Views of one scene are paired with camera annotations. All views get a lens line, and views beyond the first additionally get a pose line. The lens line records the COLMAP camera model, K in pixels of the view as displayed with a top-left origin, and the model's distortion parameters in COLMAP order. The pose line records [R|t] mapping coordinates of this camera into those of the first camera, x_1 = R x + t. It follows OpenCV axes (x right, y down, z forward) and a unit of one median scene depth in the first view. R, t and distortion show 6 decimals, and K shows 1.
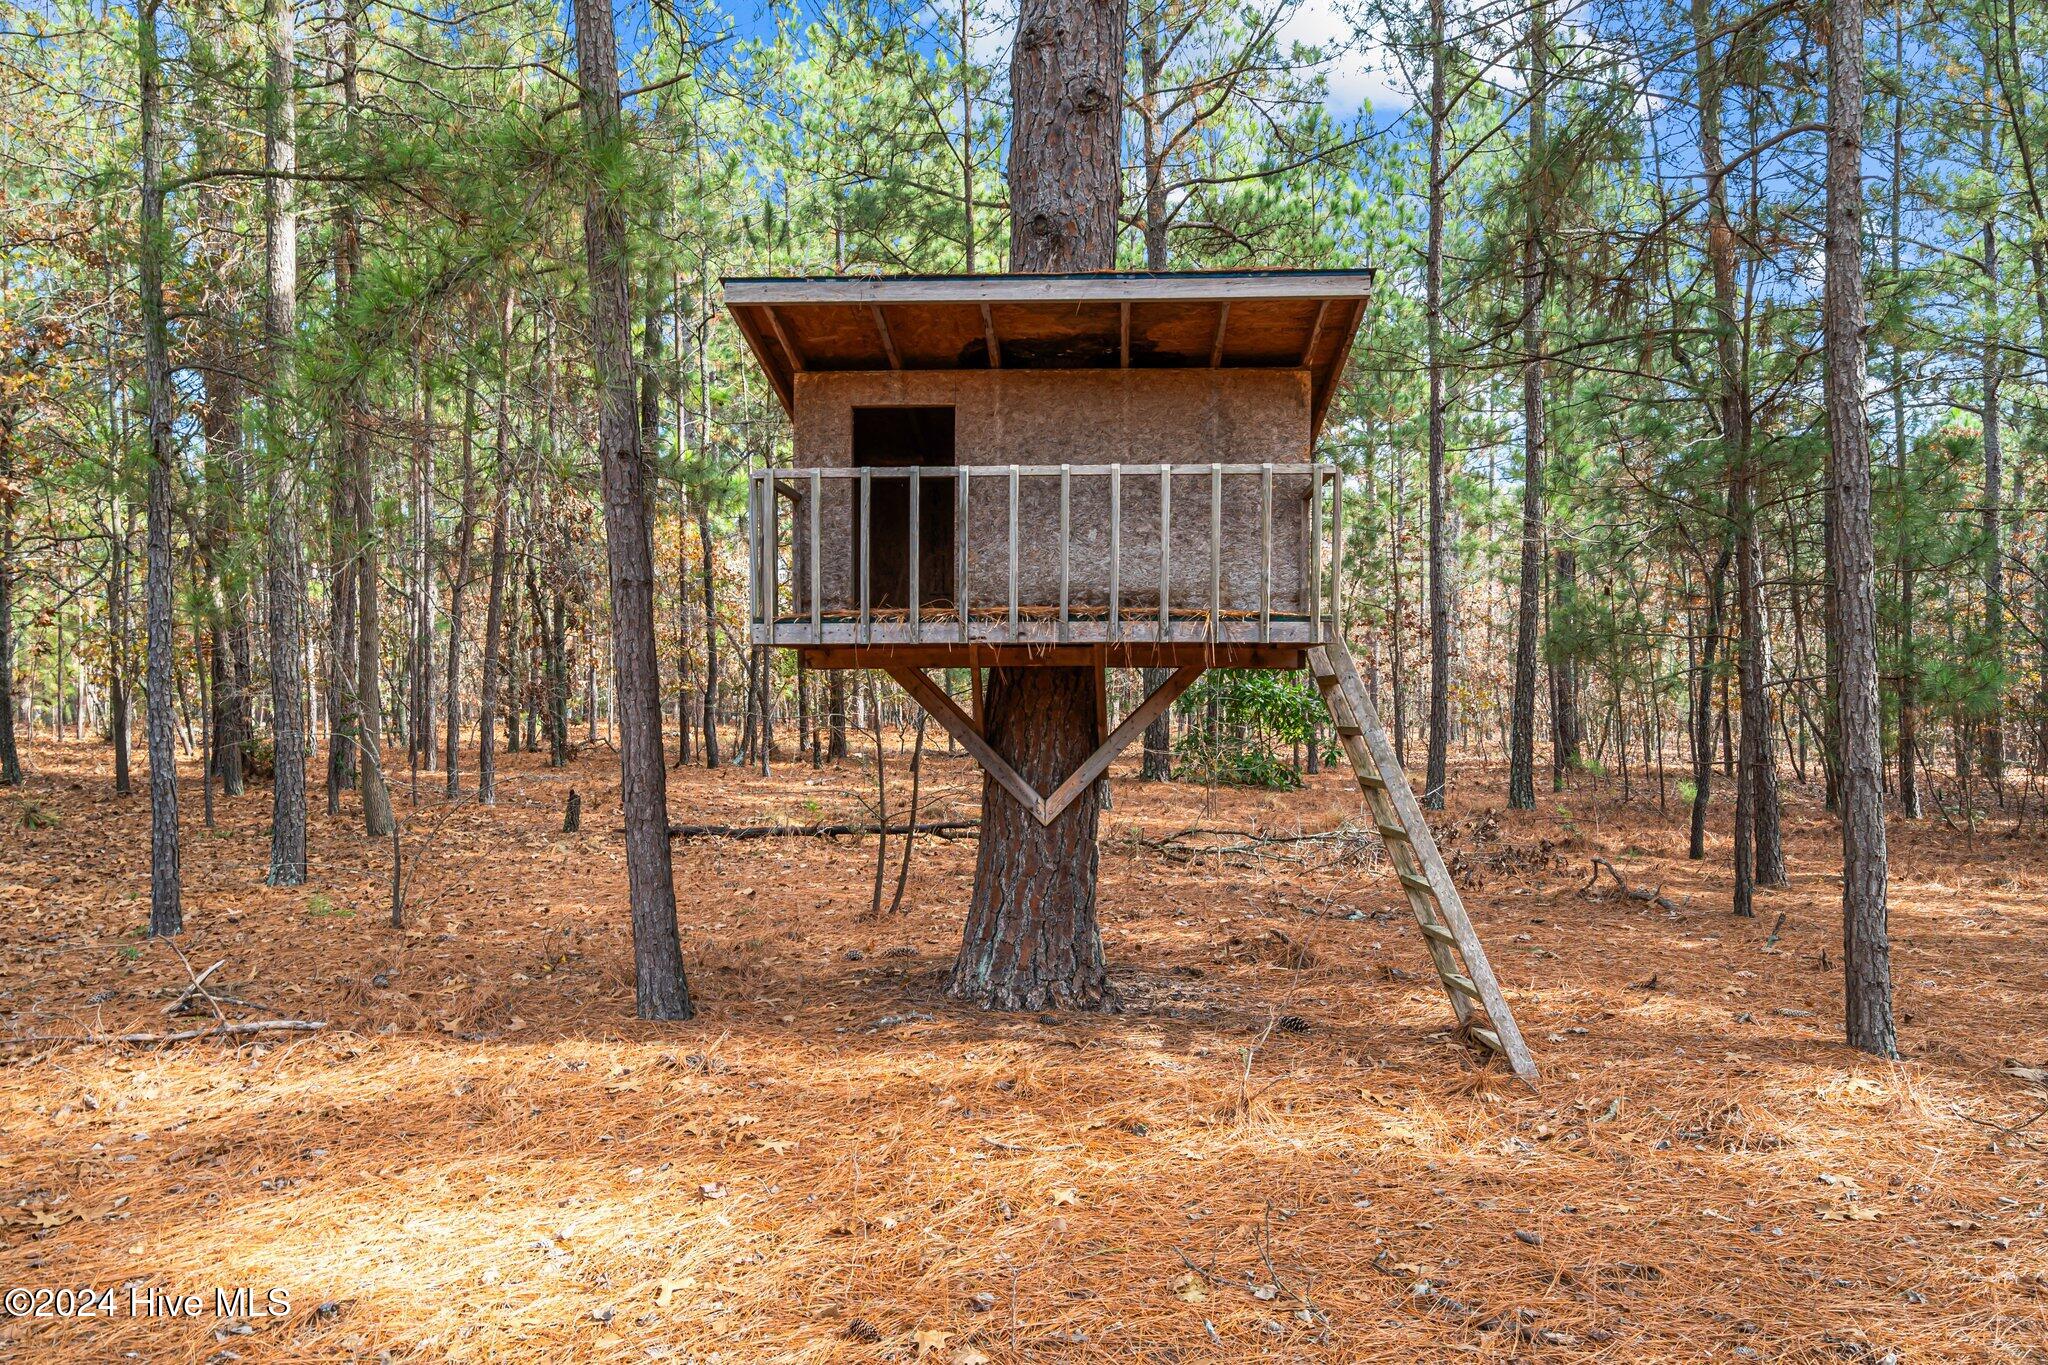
lens RADIAL K [[1541.1, 0, 1021.9], [0, 1541.1, 760.1], [0, 0, 1]] dist [0.018452, -0.057099]
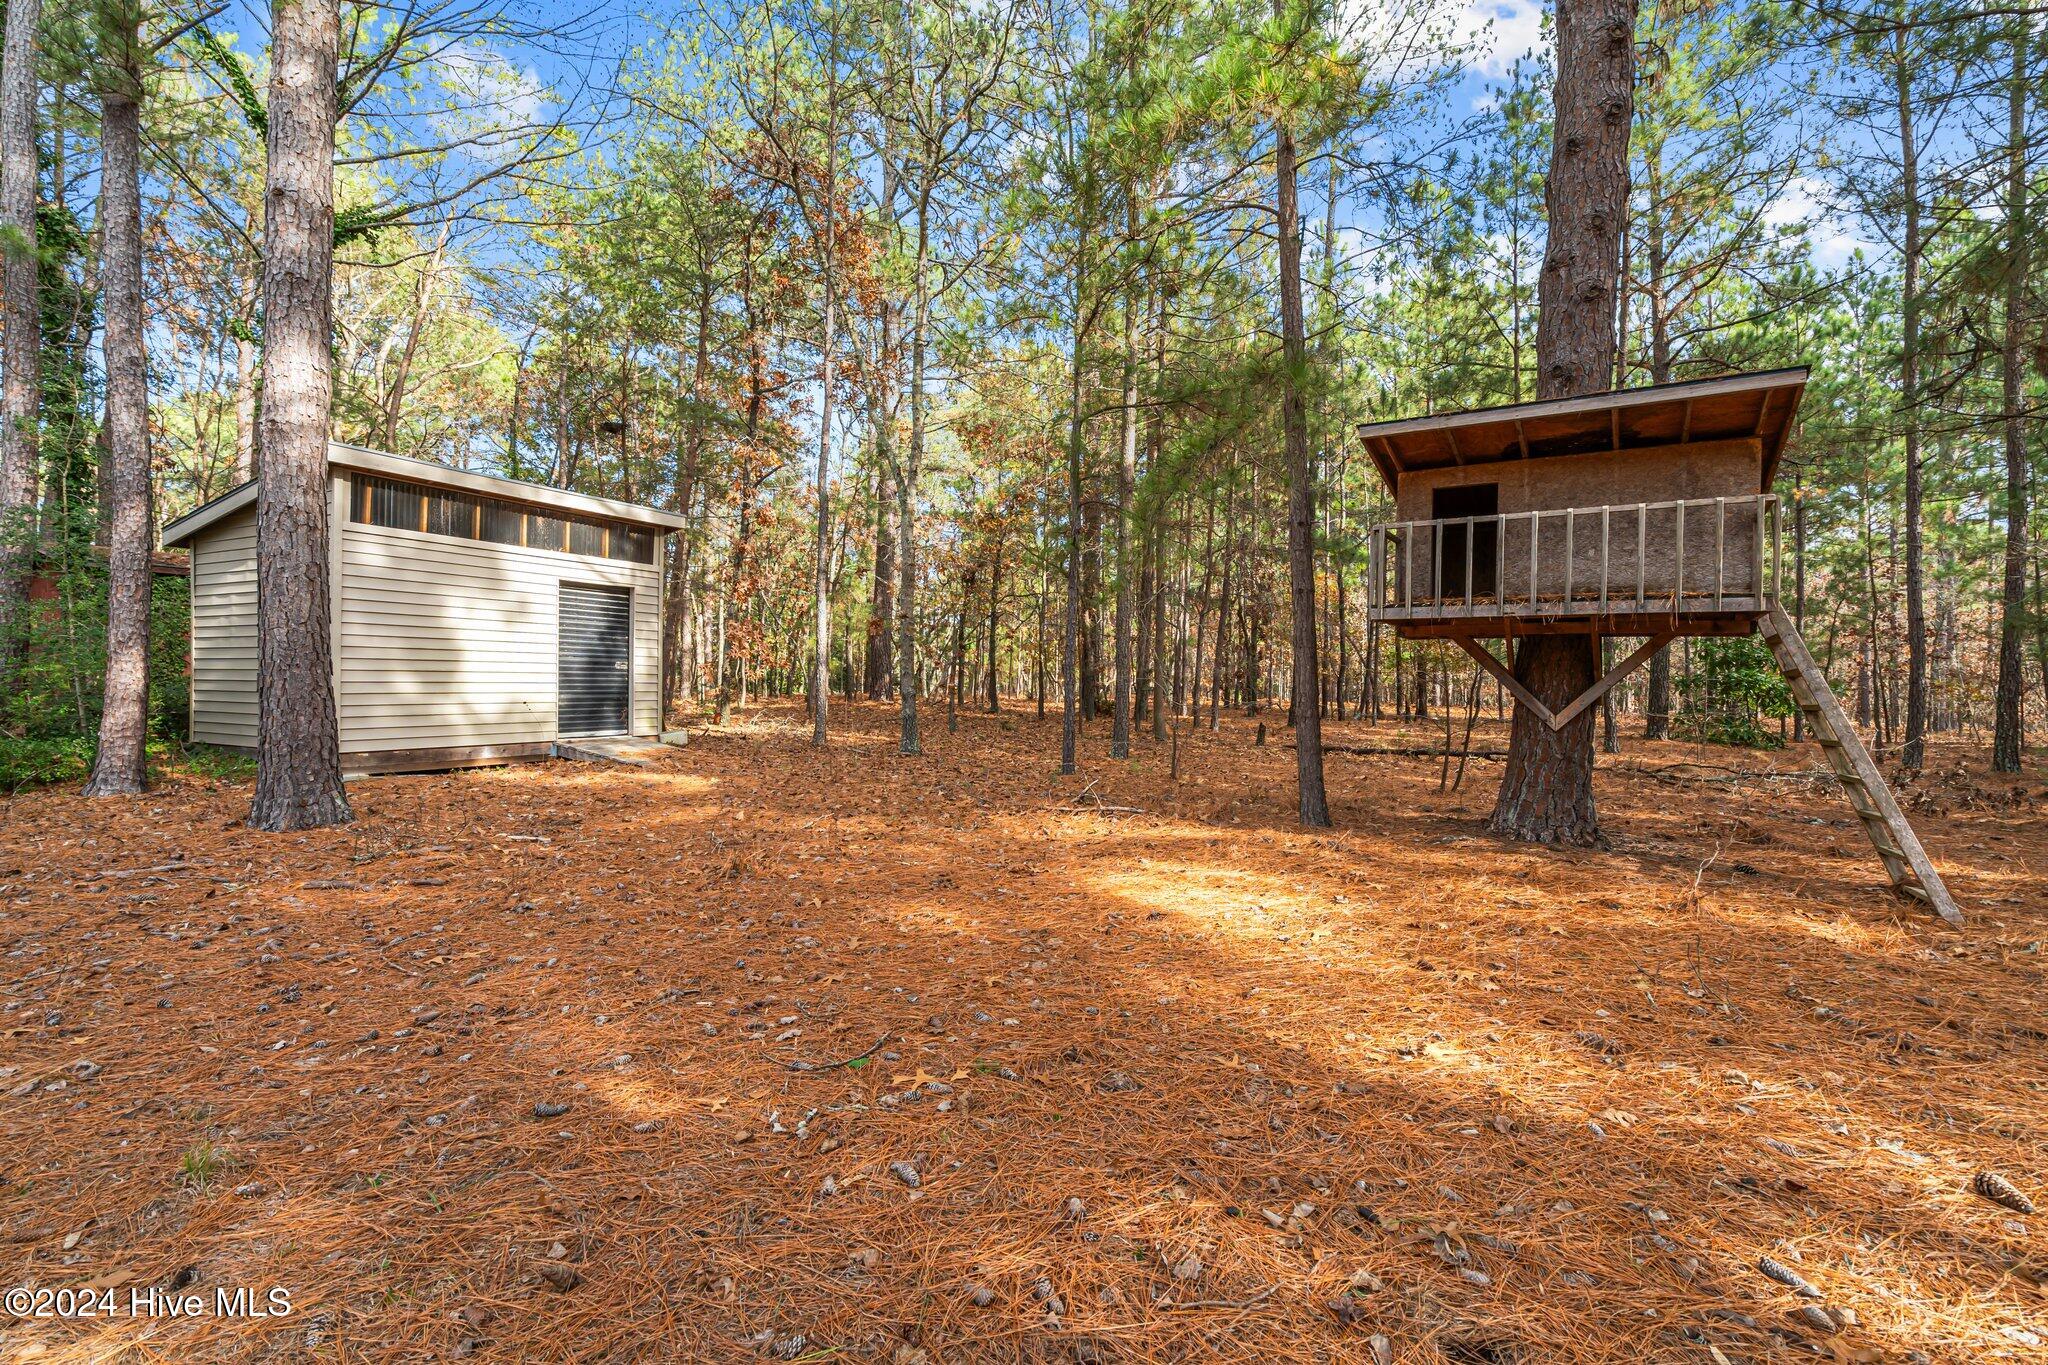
lens RADIAL K [[929.4, 0, 1012.3], [0, 929.4, 683.8], [0, 0, 1]] dist [-0.005255, 0.000030]
pose [[0.859488, 0.013334, -0.510982, 0.019891], [-0.043814, 0.997902, -0.047656, 0.058443], [0.509275, 0.063348, 0.858269, -0.128552]]
